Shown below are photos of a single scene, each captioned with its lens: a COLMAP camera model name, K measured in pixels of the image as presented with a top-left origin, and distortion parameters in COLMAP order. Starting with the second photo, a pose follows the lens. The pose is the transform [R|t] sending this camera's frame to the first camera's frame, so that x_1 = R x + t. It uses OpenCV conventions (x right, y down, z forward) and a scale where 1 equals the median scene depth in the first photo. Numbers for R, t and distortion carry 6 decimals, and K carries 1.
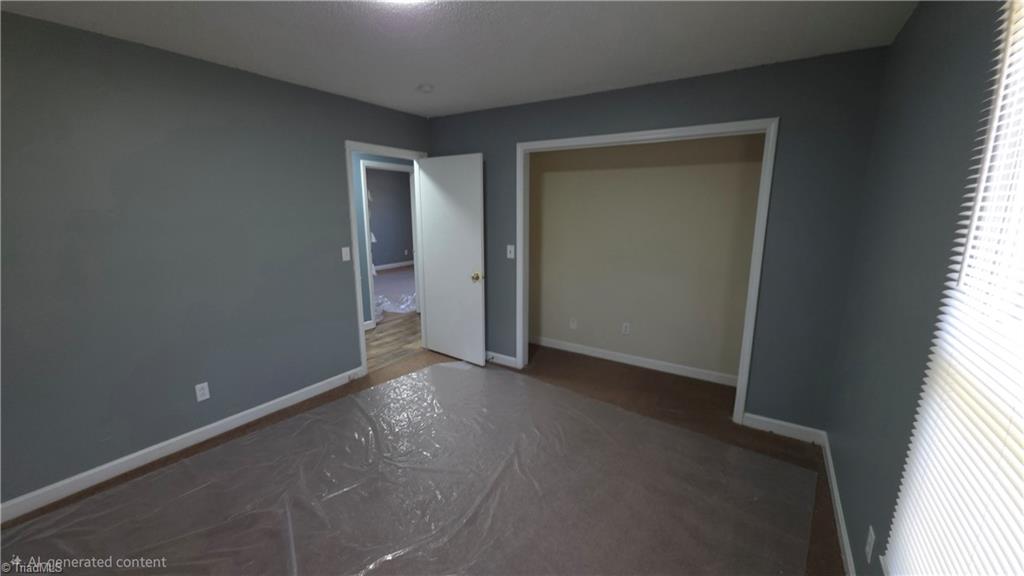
lens RADIAL K [[400.9, 0, 513.0], [0, 400.9, 281.7], [0, 0, 1]] dist [-0.012415, -0.000327]
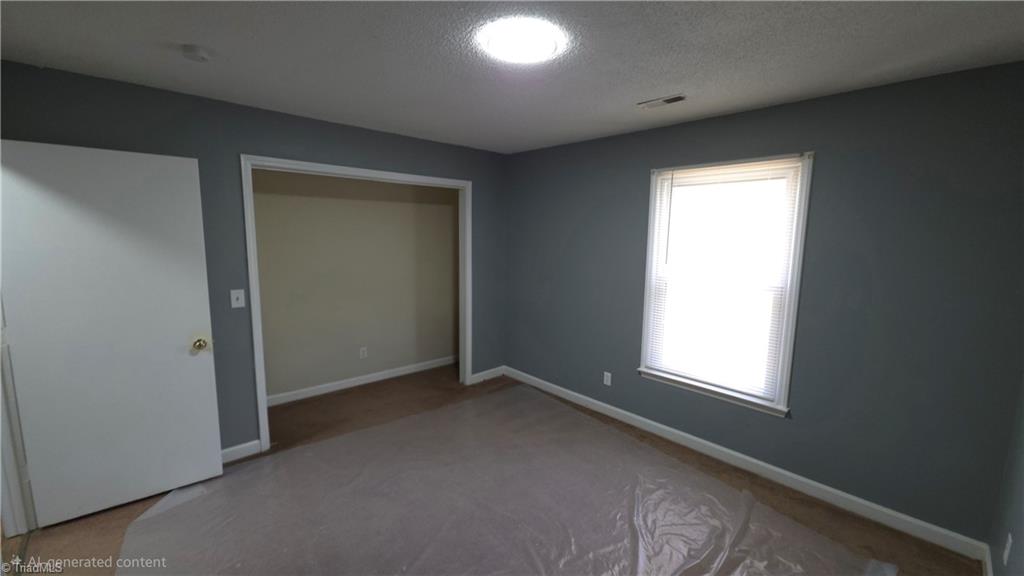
lens RADIAL K [[400.9, 0, 513.0], [0, 400.9, 281.7], [0, 0, 1]] dist [-0.012415, -0.000327]
pose [[0.226401, -0.115051, 0.967216, -0.600865], [0.172066, 0.982107, 0.076546, -0.075854], [-0.958716, 0.149095, 0.242146, 0.346166]]
